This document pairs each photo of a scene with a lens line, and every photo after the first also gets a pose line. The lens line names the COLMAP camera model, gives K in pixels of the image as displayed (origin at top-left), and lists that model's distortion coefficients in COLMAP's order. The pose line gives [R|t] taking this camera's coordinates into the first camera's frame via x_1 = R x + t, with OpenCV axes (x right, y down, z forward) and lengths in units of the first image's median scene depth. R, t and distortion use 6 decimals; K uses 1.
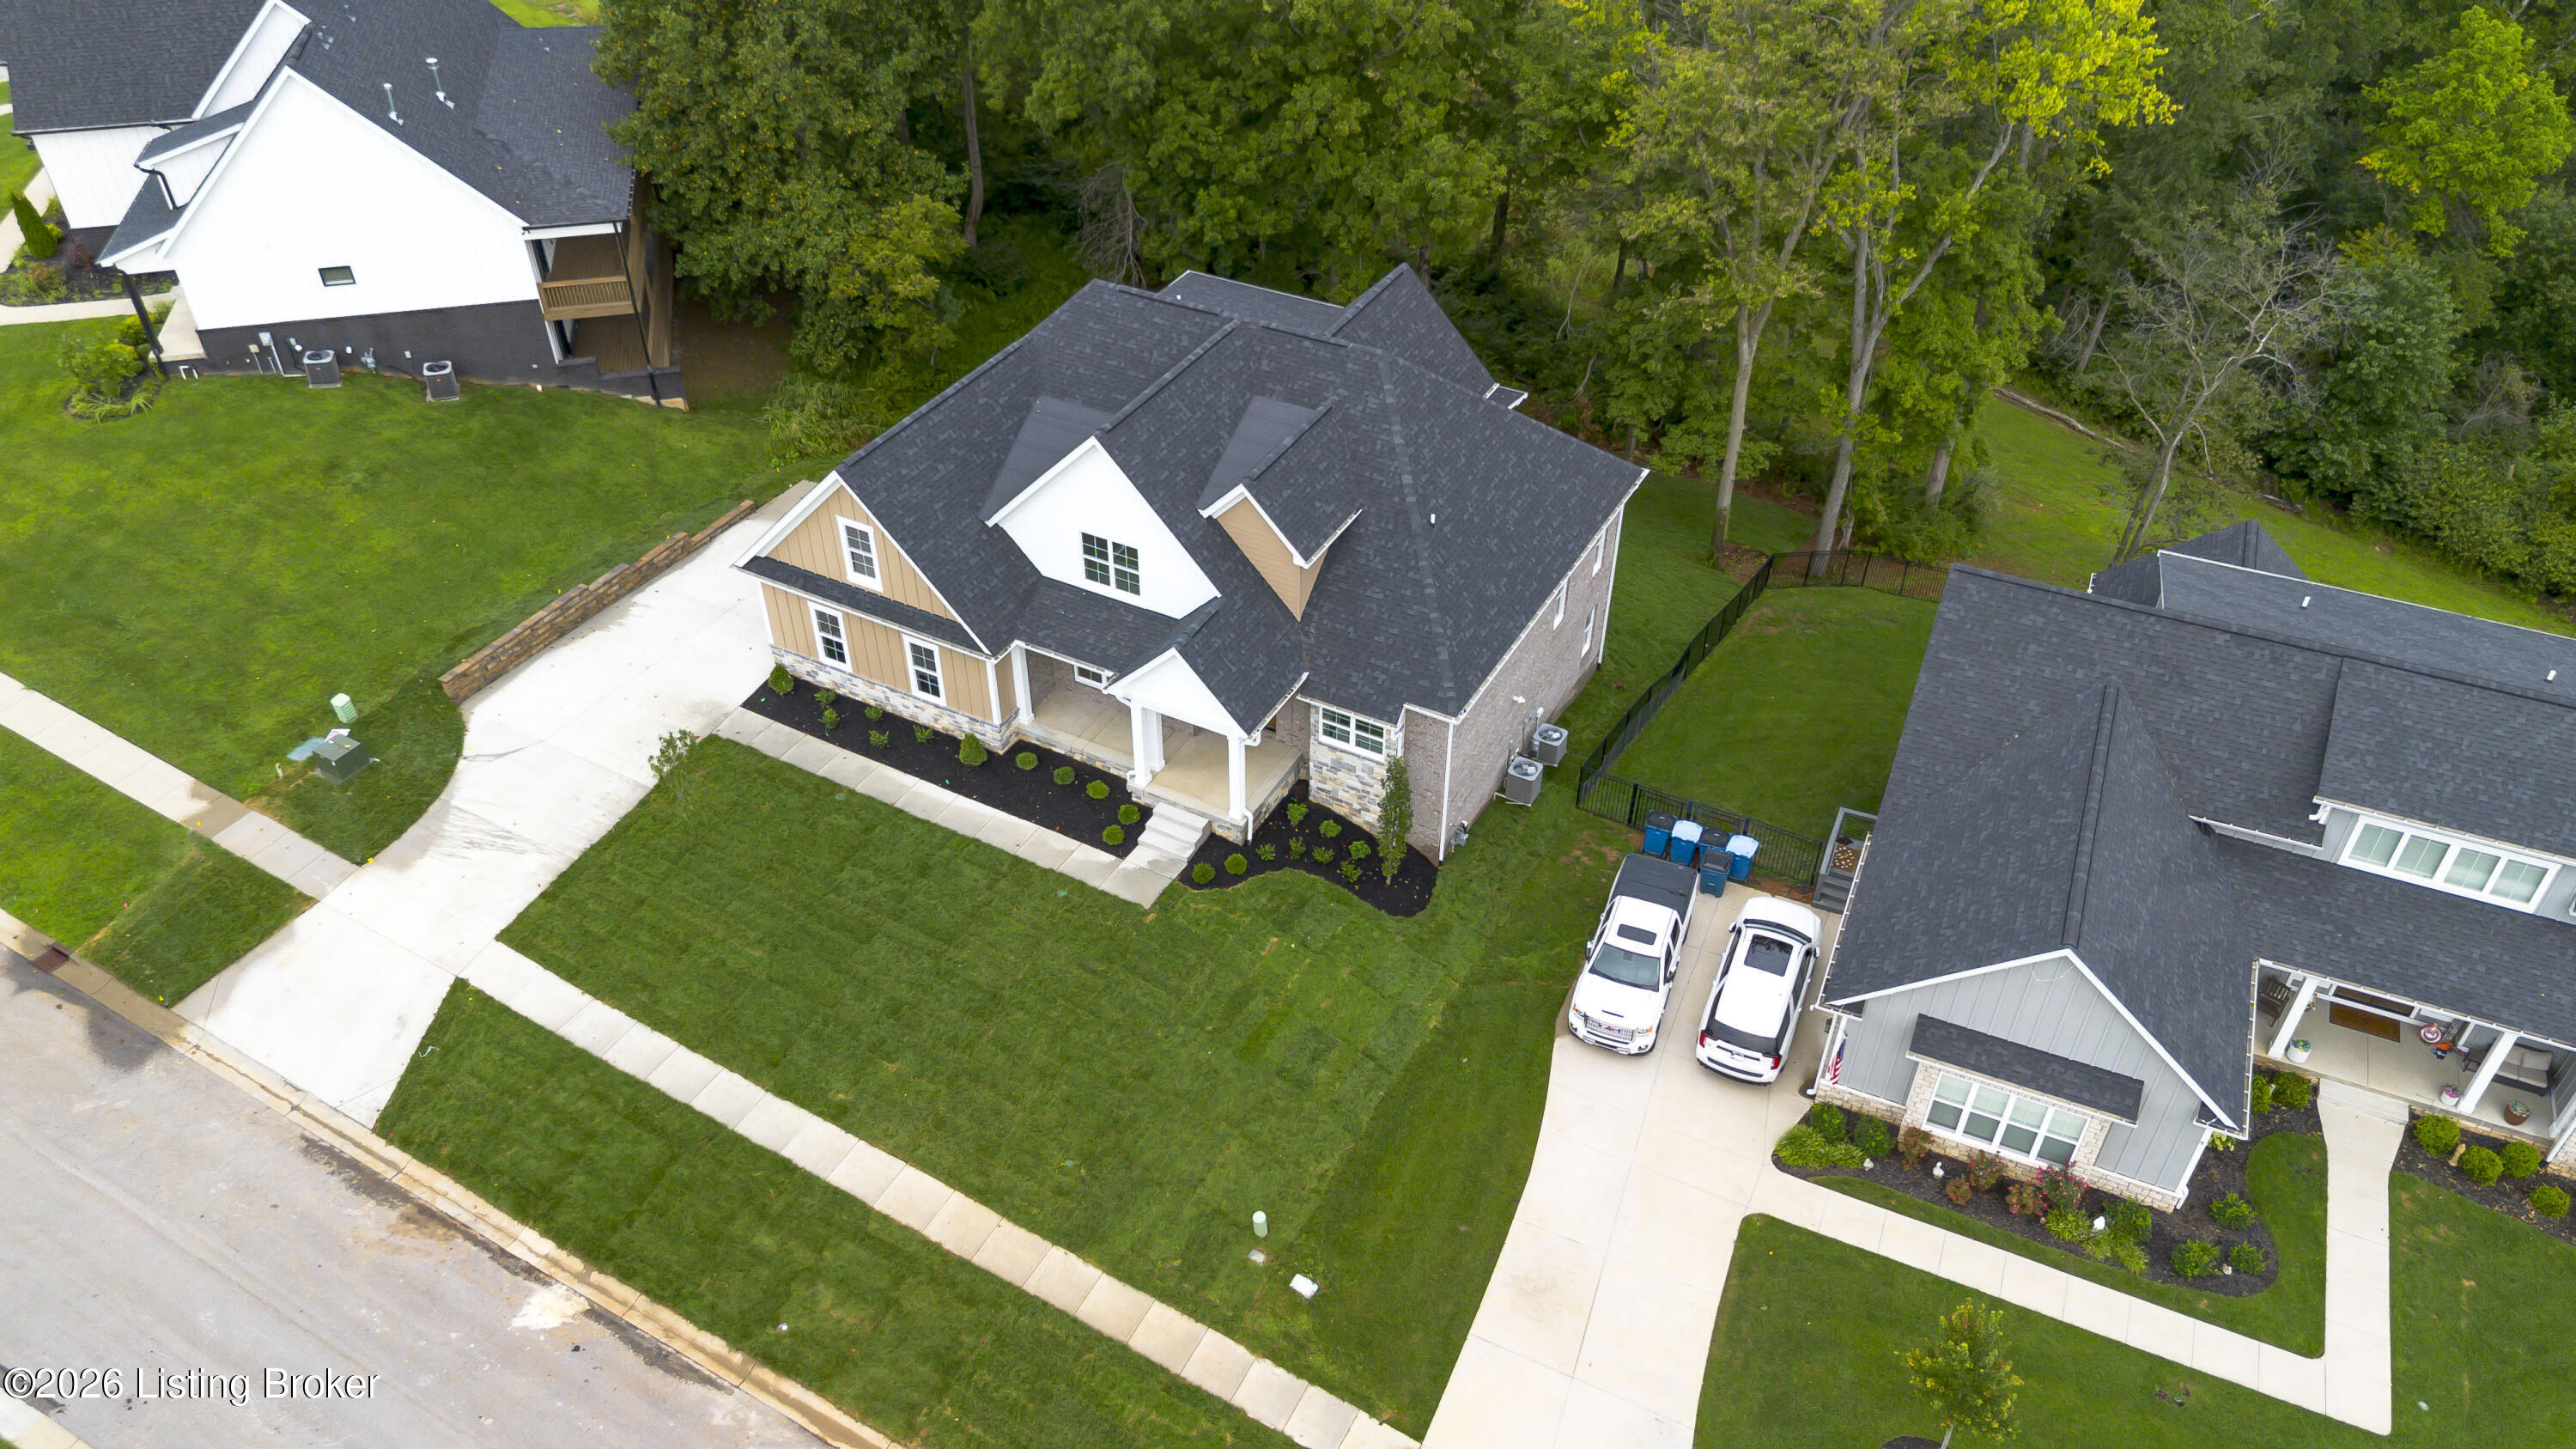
lens RADIAL K [[1775.2, 0, 1288.0], [0, 1775.2, 724.5], [0, 0, 1]] dist [0.001538, -0.000185]
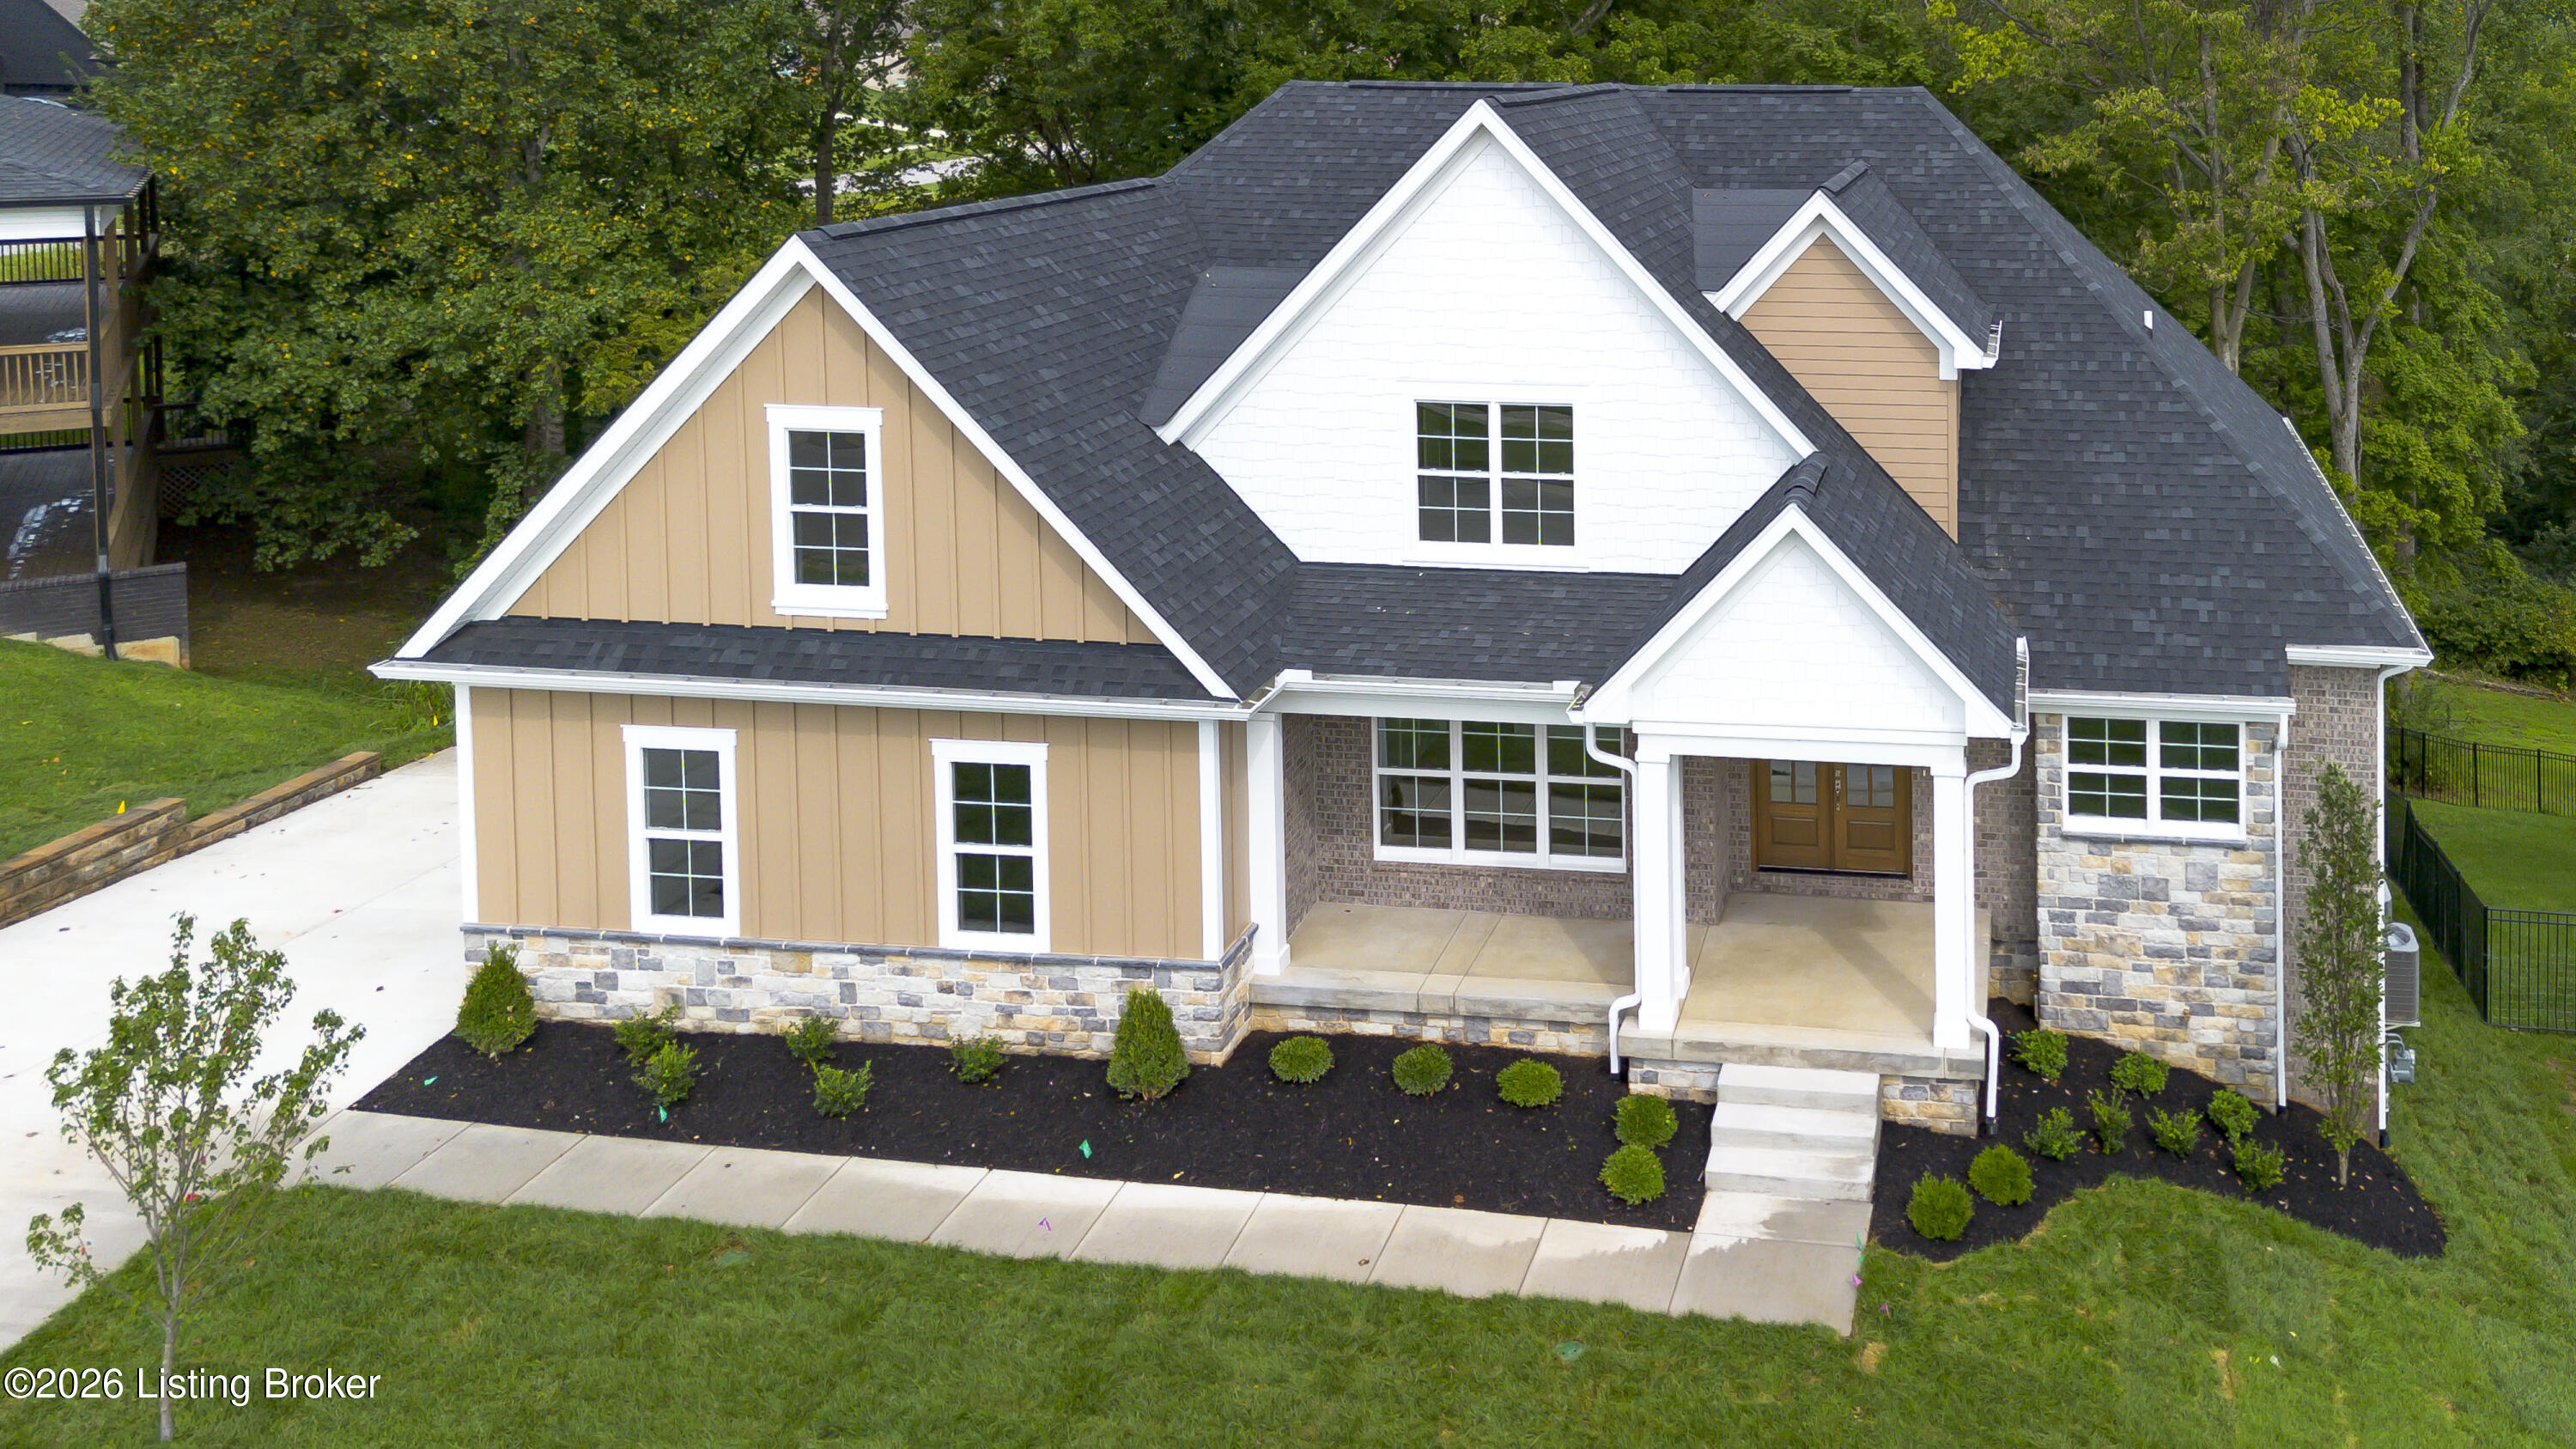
lens RADIAL K [[1763.4, 0, 1358.6], [0, 1763.4, 724.8], [0, 0, 1]] dist [0.024222, 0.000149]
pose [[0.932346, -0.031972, 0.360151, -0.270251], [0.239590, 0.800632, -0.549167, 0.168437], [-0.270791, 0.598302, 0.754127, 0.712327]]
